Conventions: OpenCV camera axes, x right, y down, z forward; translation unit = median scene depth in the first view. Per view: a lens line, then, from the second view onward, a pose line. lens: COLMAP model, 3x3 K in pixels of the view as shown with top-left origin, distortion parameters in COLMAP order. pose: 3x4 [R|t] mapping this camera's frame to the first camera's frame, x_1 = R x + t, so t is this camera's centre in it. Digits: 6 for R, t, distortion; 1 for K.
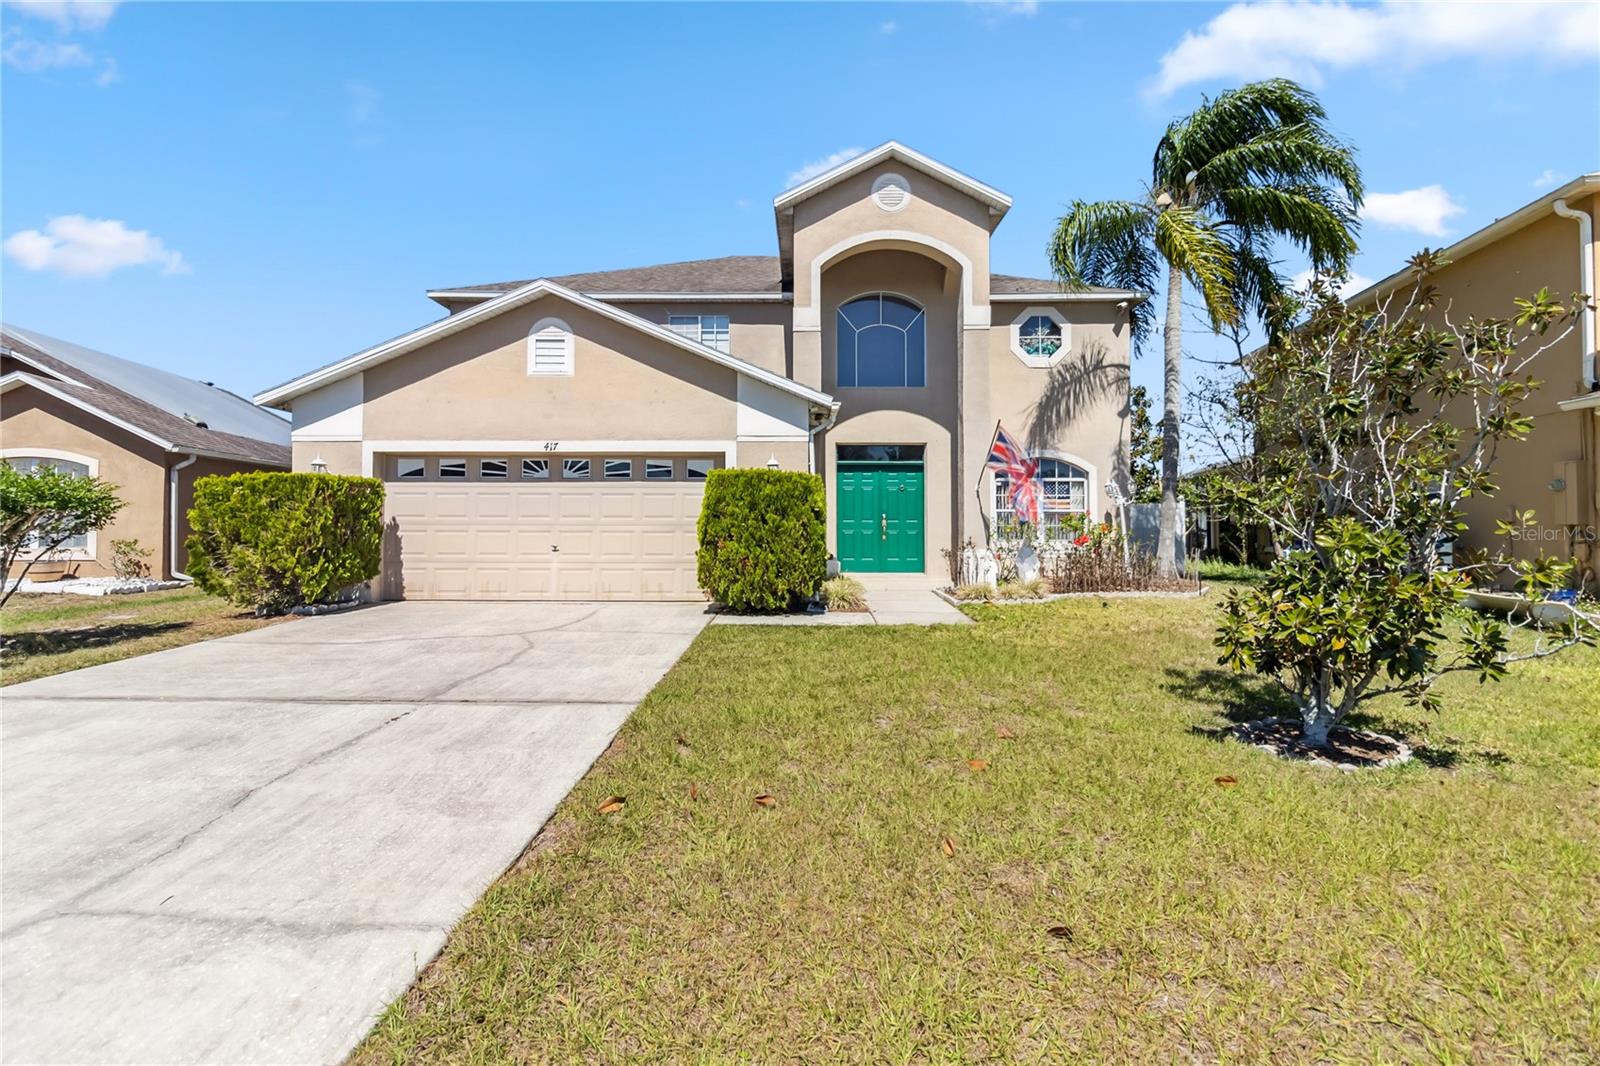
lens RADIAL K [[752.7, 0, 806.2], [0, 752.7, 490.8], [0, 0, 1]] dist [-0.000107, 0.000475]
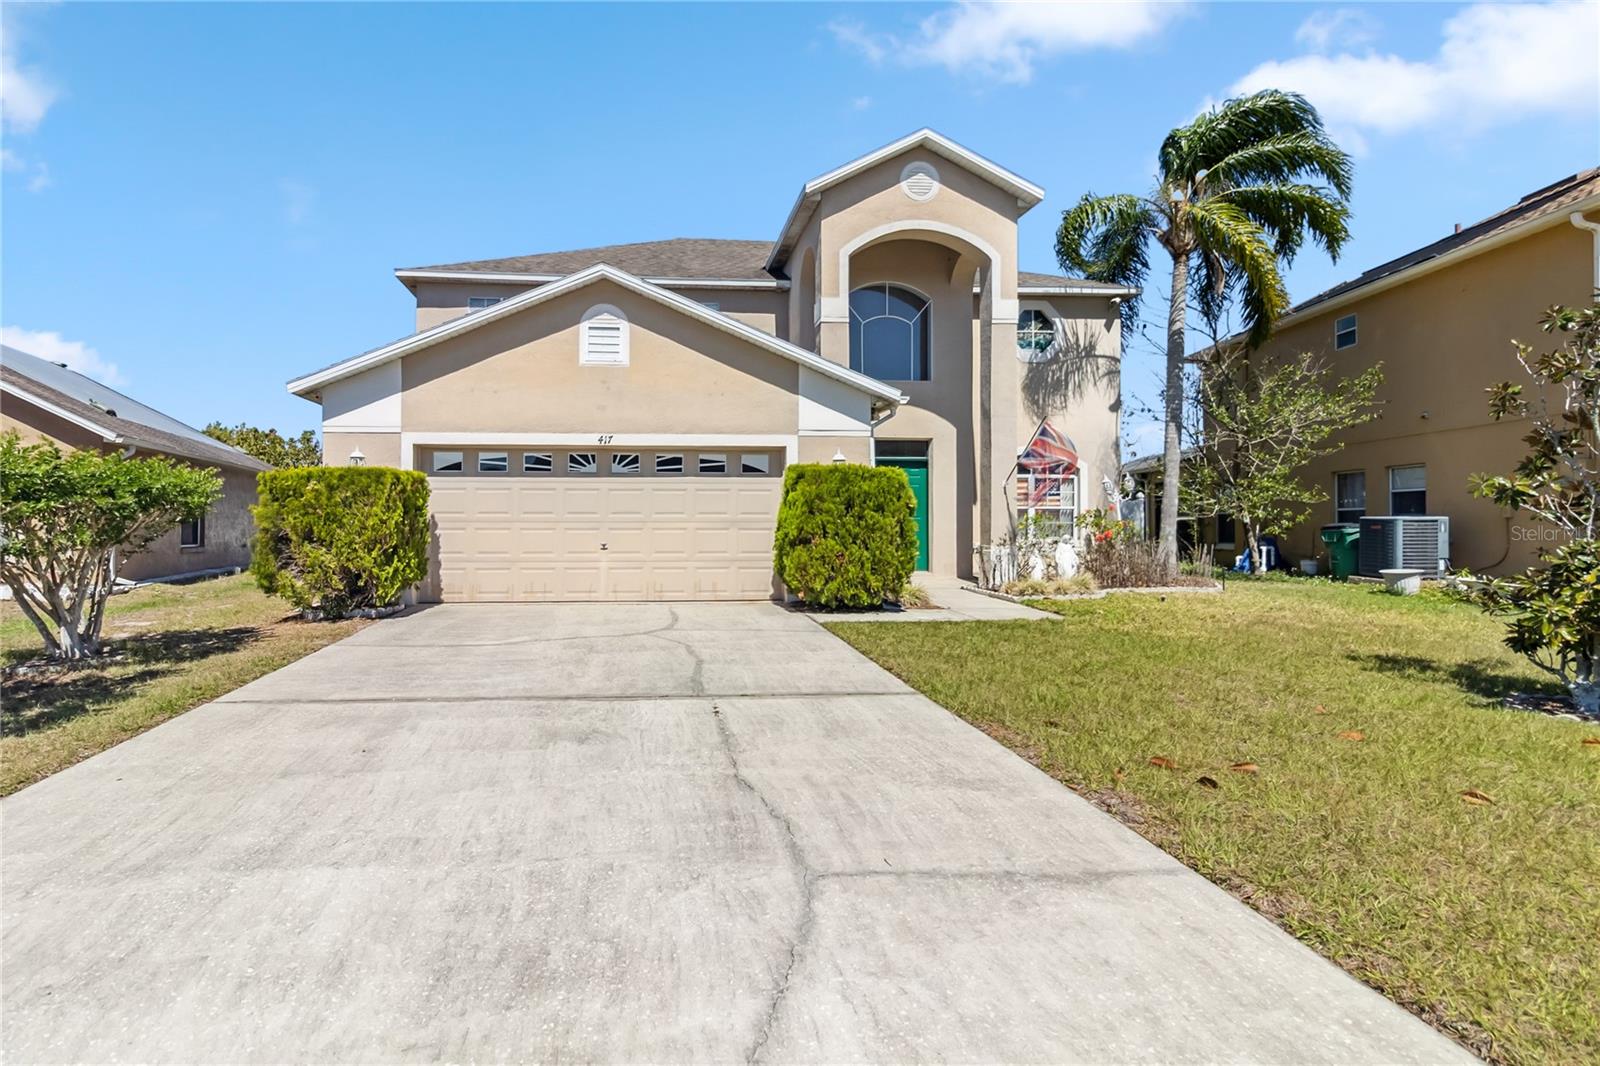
lens RADIAL K [[789.8, 0, 800.1], [0, 789.8, 499.9], [0, 0, 1]] dist [0.001269, 0.000134]
pose [[0.996454, 0.000111, 0.084135, -0.175460], [-0.001450, 0.999873, 0.015858, 0.001042], [-0.084123, -0.015923, 0.996328, -0.018202]]
